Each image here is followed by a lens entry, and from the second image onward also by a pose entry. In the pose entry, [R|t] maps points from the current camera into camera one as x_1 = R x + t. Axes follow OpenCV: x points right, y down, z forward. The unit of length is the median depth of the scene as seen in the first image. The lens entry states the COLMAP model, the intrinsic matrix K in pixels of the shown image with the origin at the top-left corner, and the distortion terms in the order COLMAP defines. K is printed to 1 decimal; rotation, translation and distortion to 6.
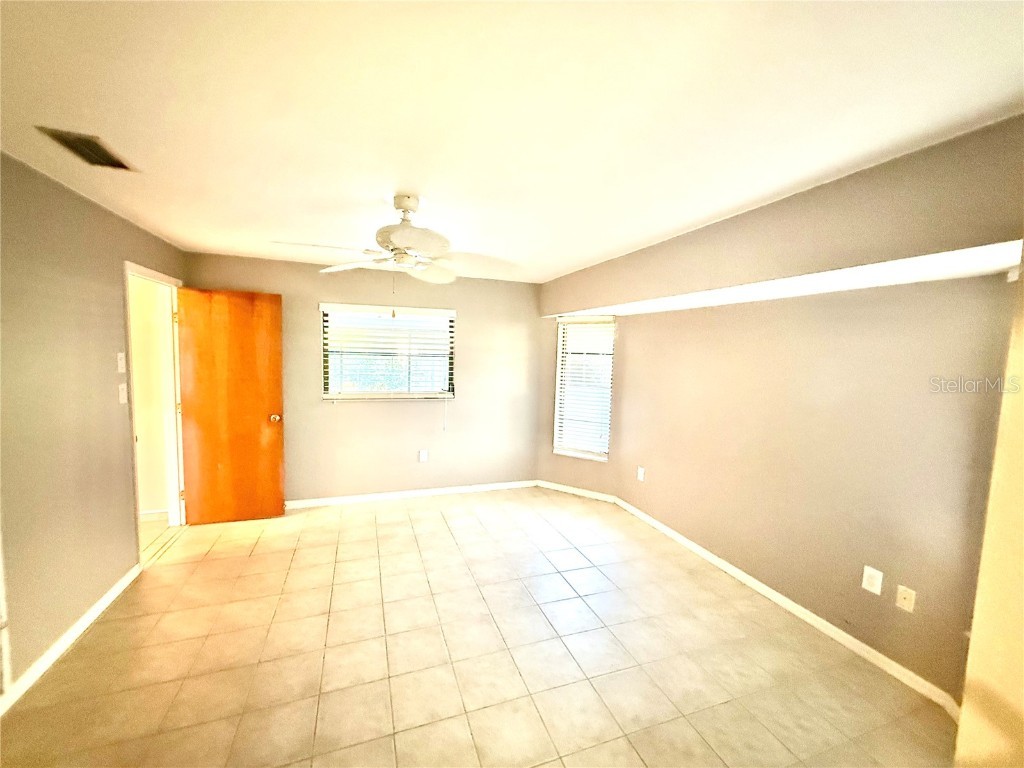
lens RADIAL K [[411.6, 0, 507.6], [0, 411.6, 384.5], [0, 0, 1]] dist [-0.000424, -0.000042]
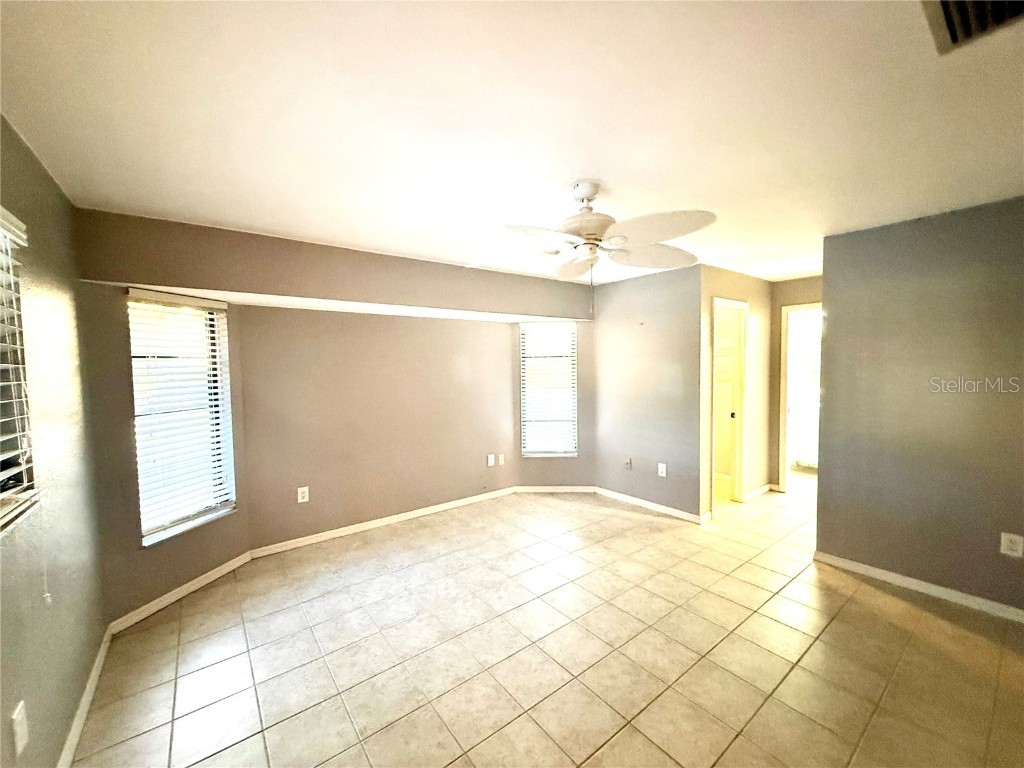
lens RADIAL K [[411.6, 0, 507.6], [0, 411.6, 384.5], [0, 0, 1]] dist [-0.000424, -0.000042]
pose [[-0.305506, -0.071804, 0.949479, -0.886729], [0.084352, 0.991191, 0.102100, -0.093091], [-0.948446, 0.111283, -0.296758, 1.192871]]
